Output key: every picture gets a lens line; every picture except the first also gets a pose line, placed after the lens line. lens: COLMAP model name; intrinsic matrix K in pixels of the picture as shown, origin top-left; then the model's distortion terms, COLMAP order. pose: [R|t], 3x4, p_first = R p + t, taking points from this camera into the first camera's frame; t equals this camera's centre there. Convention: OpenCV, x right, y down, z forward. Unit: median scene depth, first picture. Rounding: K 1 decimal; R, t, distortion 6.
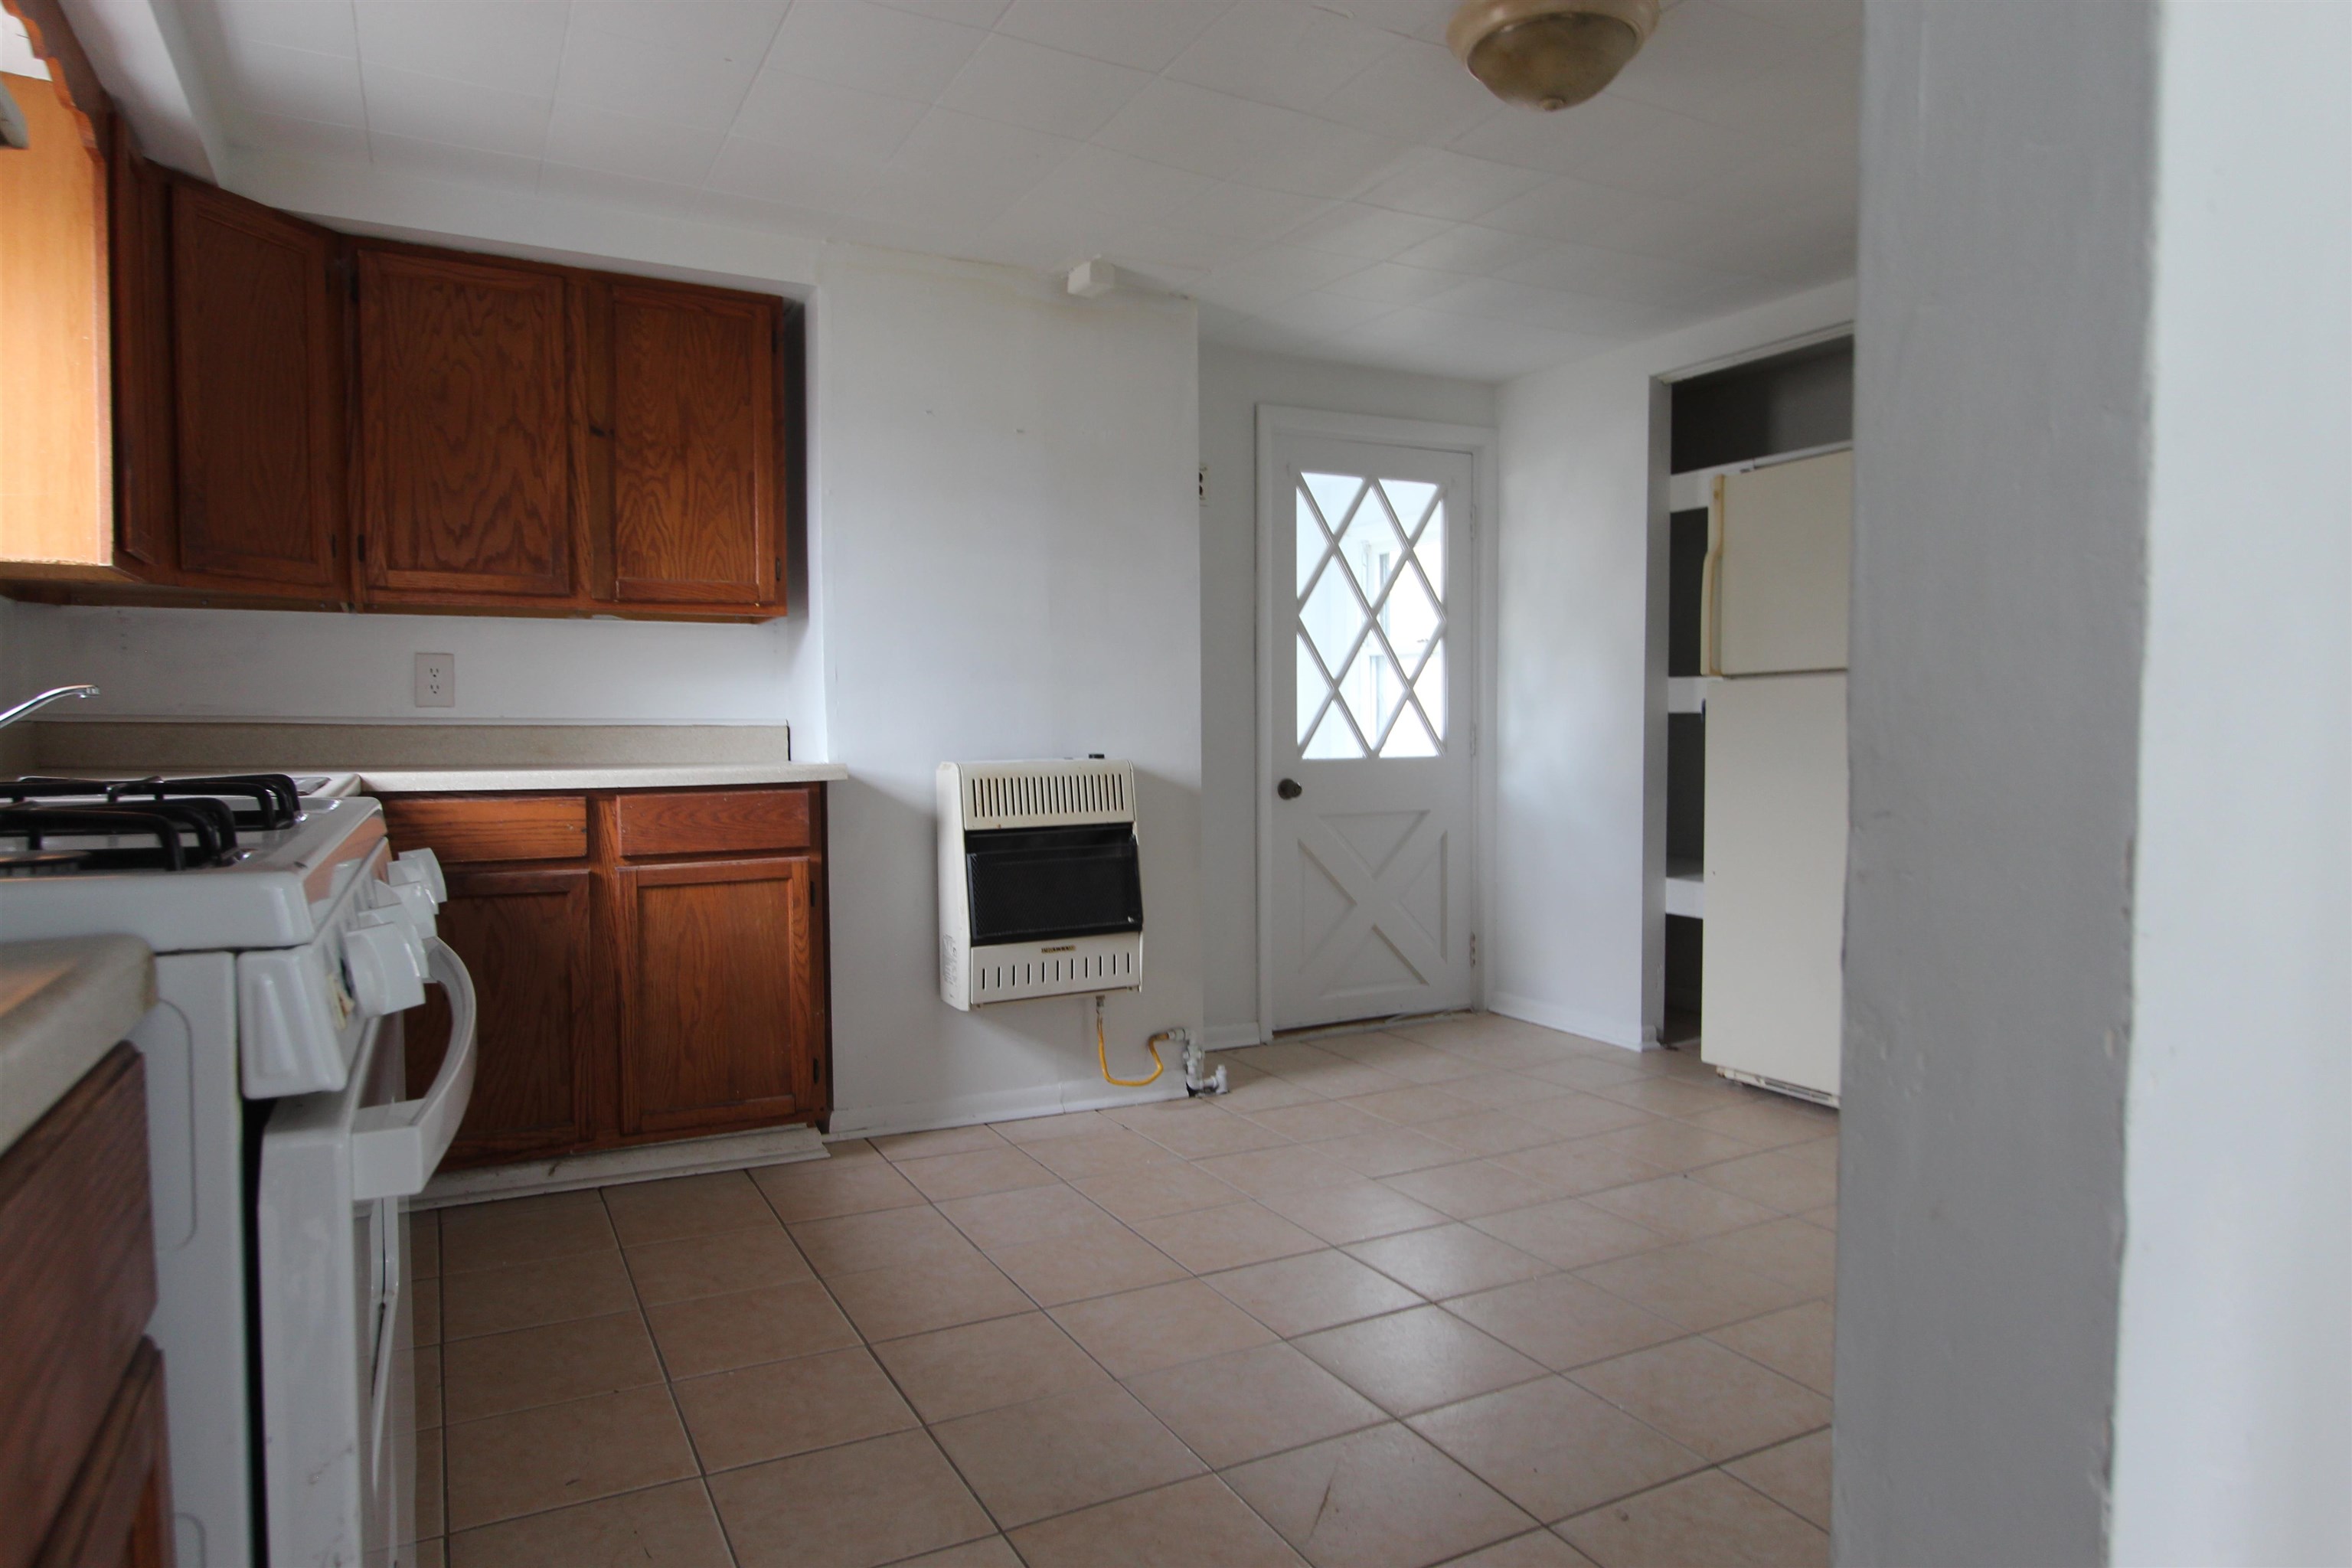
lens RADIAL K [[1416.4, 0, 1176.1], [0, 1416.4, 772.0], [0, 0, 1]] dist [-0.007648, 0.000195]
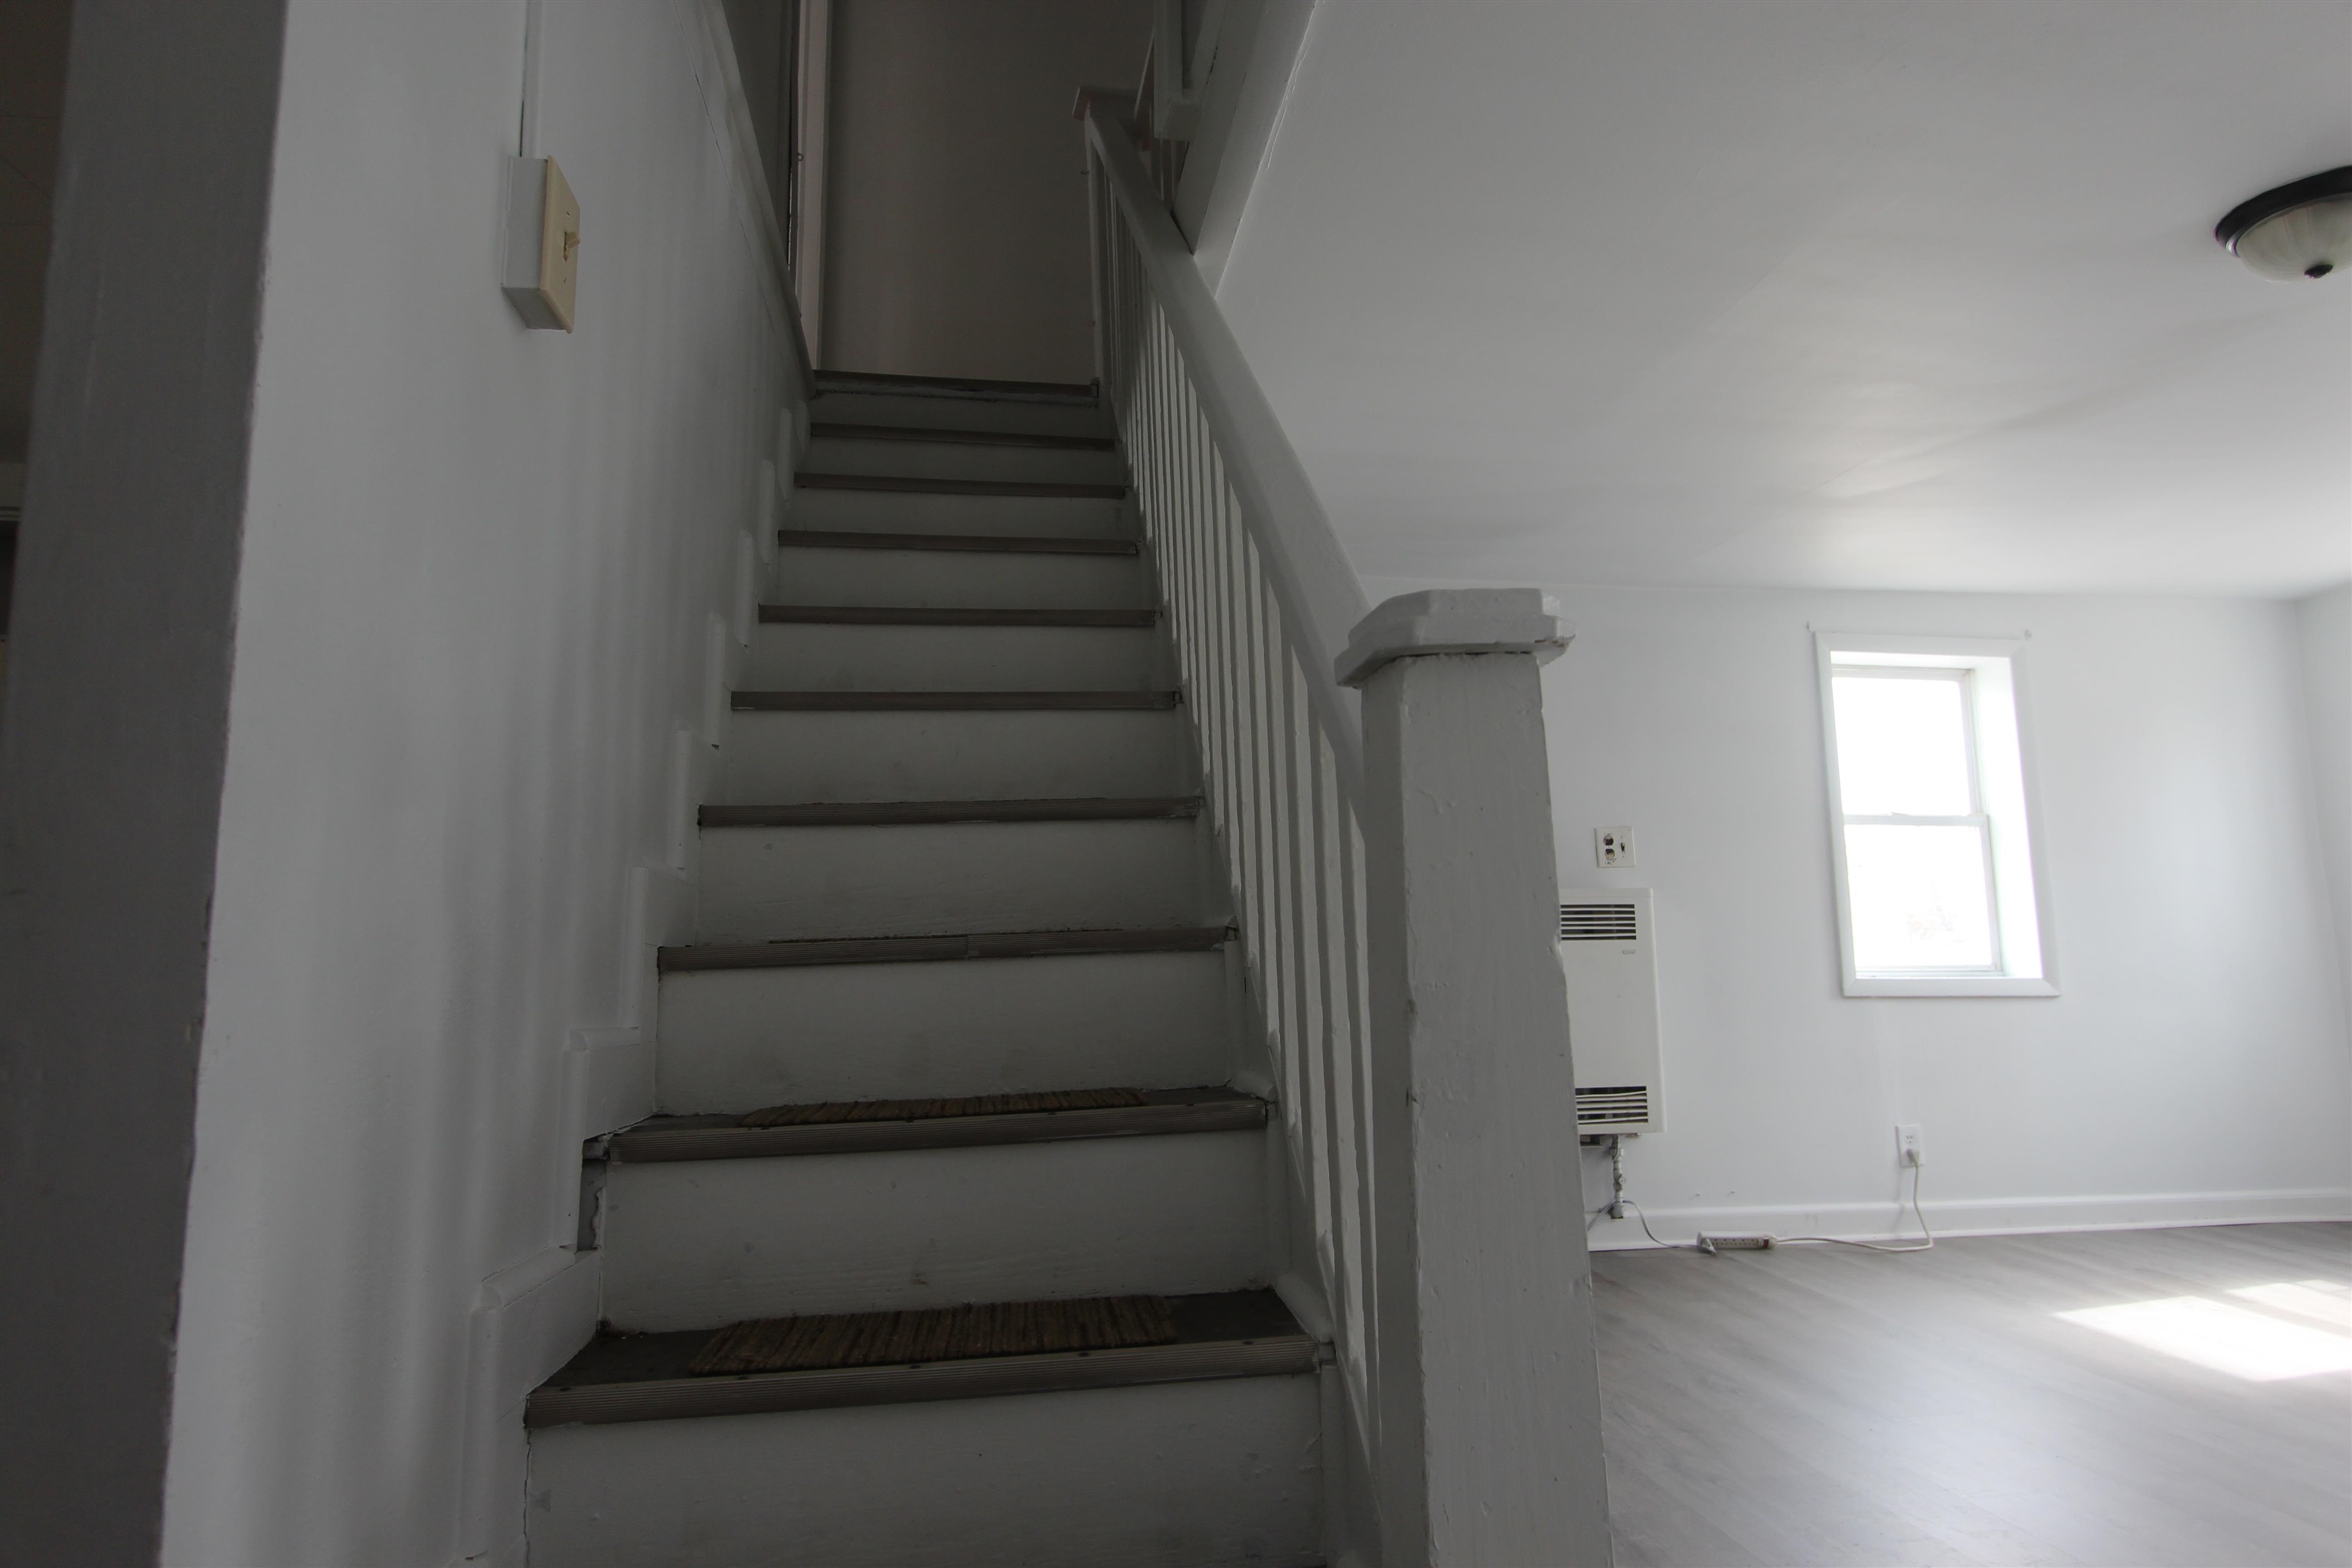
lens RADIAL K [[1416.4, 0, 1181.4], [0, 1416.4, 785.7], [0, 0, 1]] dist [-0.007648, 0.000195]
pose [[0.328224, 0.119349, 0.937030, -0.450551], [0.051033, 0.988297, -0.143754, 0.203976], [-0.943220, 0.095003, 0.318292, -0.526941]]
